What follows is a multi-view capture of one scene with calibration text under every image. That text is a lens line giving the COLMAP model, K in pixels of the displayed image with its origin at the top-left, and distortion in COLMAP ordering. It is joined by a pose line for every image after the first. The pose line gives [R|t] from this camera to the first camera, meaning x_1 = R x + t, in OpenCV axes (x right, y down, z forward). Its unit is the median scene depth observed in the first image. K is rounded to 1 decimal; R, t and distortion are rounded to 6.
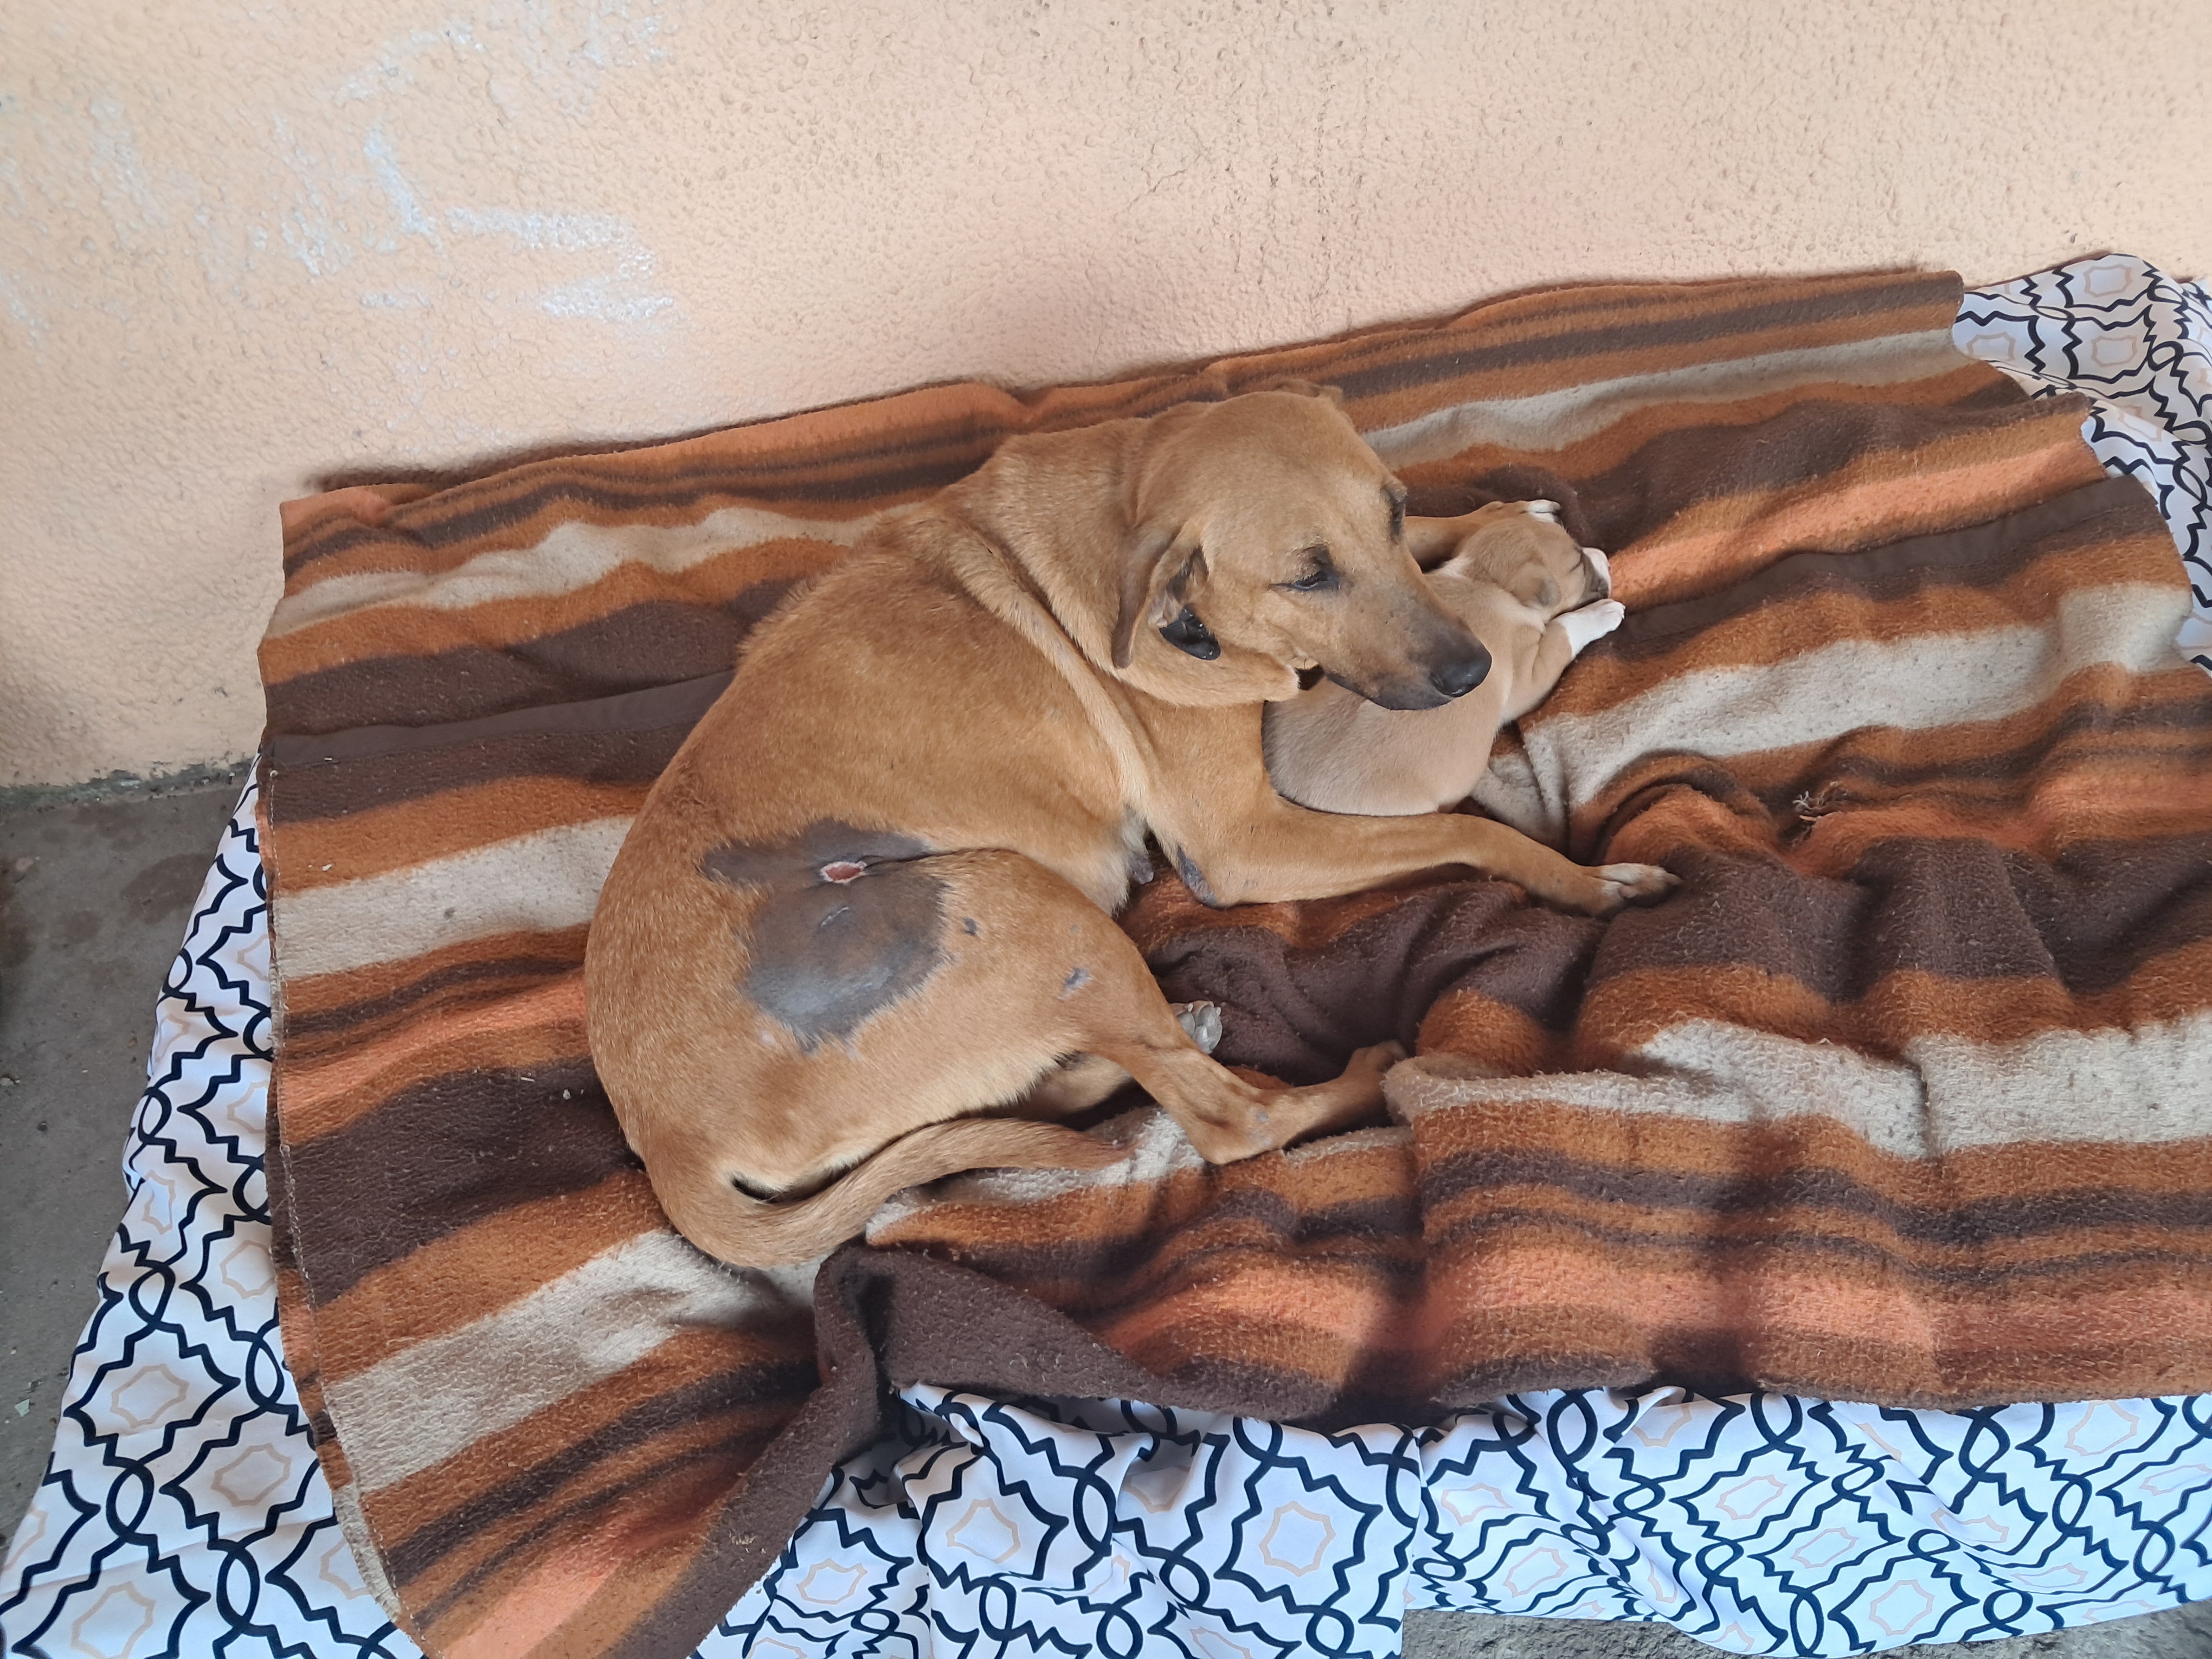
lens RADIAL K [[1737.1, 0, 1113.8], [0, 1737.1, 836.8], [0, 0, 1]] dist [0.010897, -0.013258]
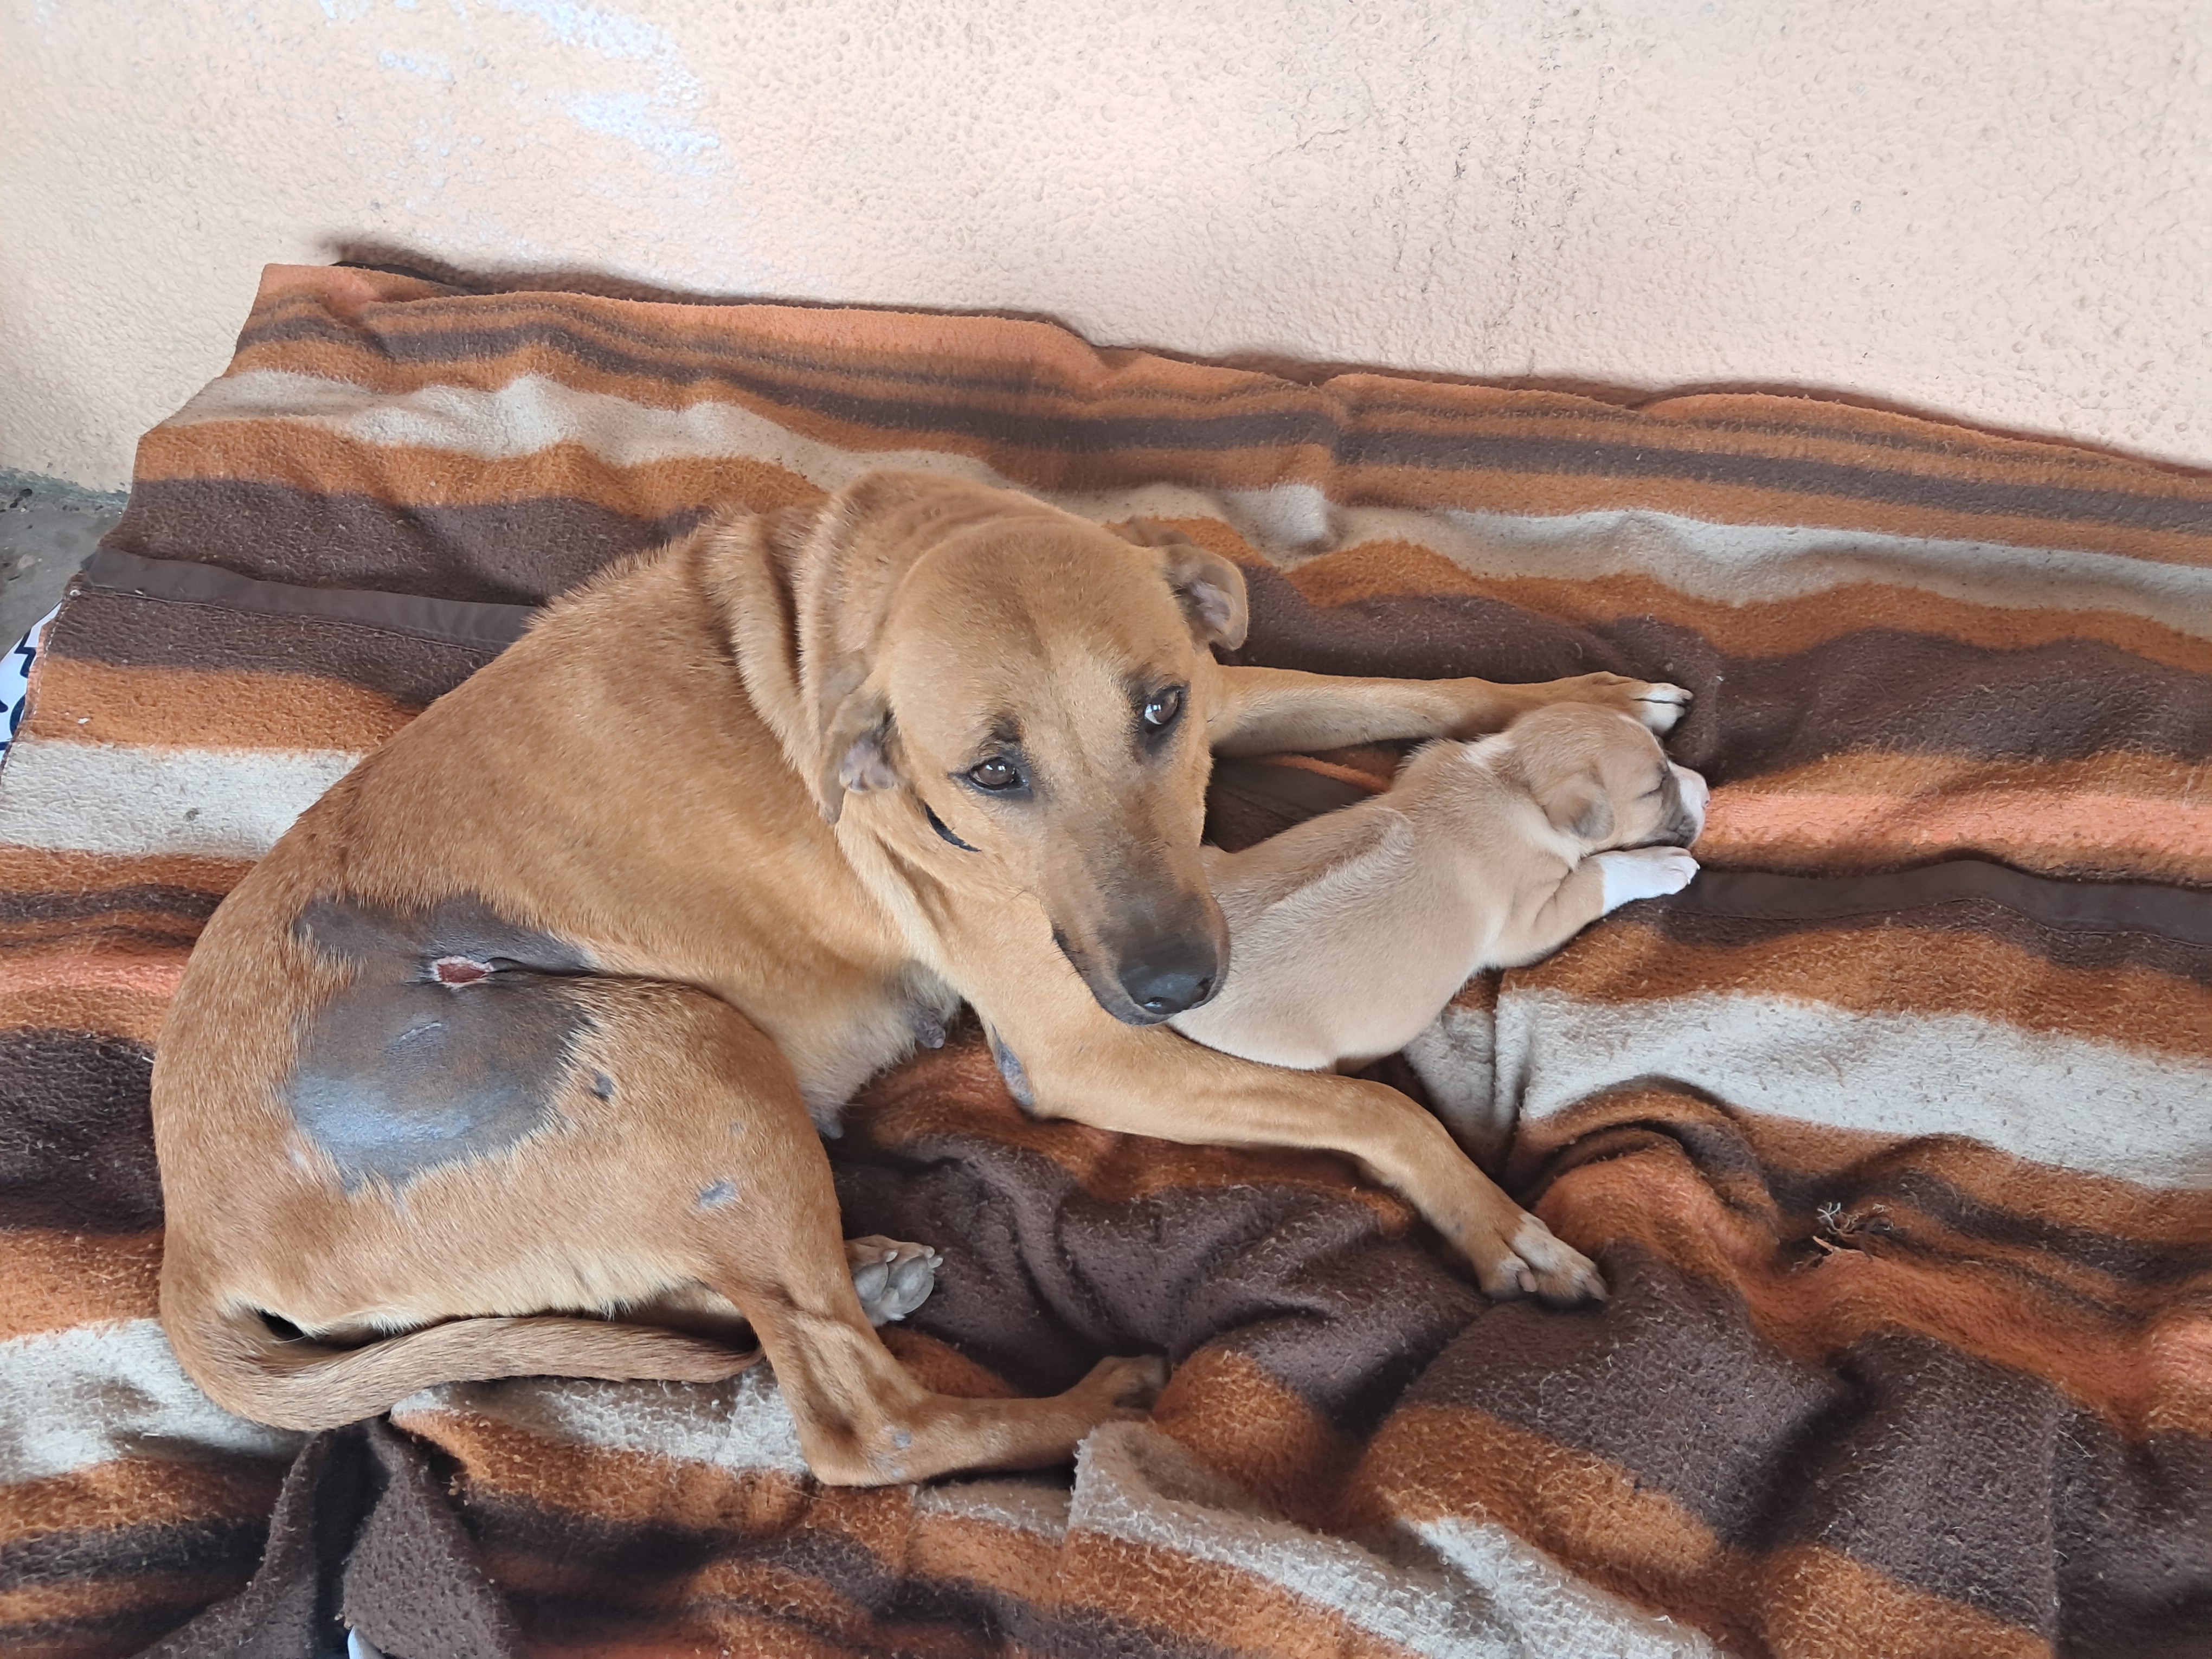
lens RADIAL K [[1737.1, 0, 1103.6], [0, 1737.1, 824.0], [0, 0, 1]] dist [0.010897, -0.013258]
pose [[0.942720, 0.293918, -0.157773, 0.154291], [-0.278818, 0.953901, 0.111054, -0.149577], [0.183140, -0.060703, 0.981211, 0.211875]]
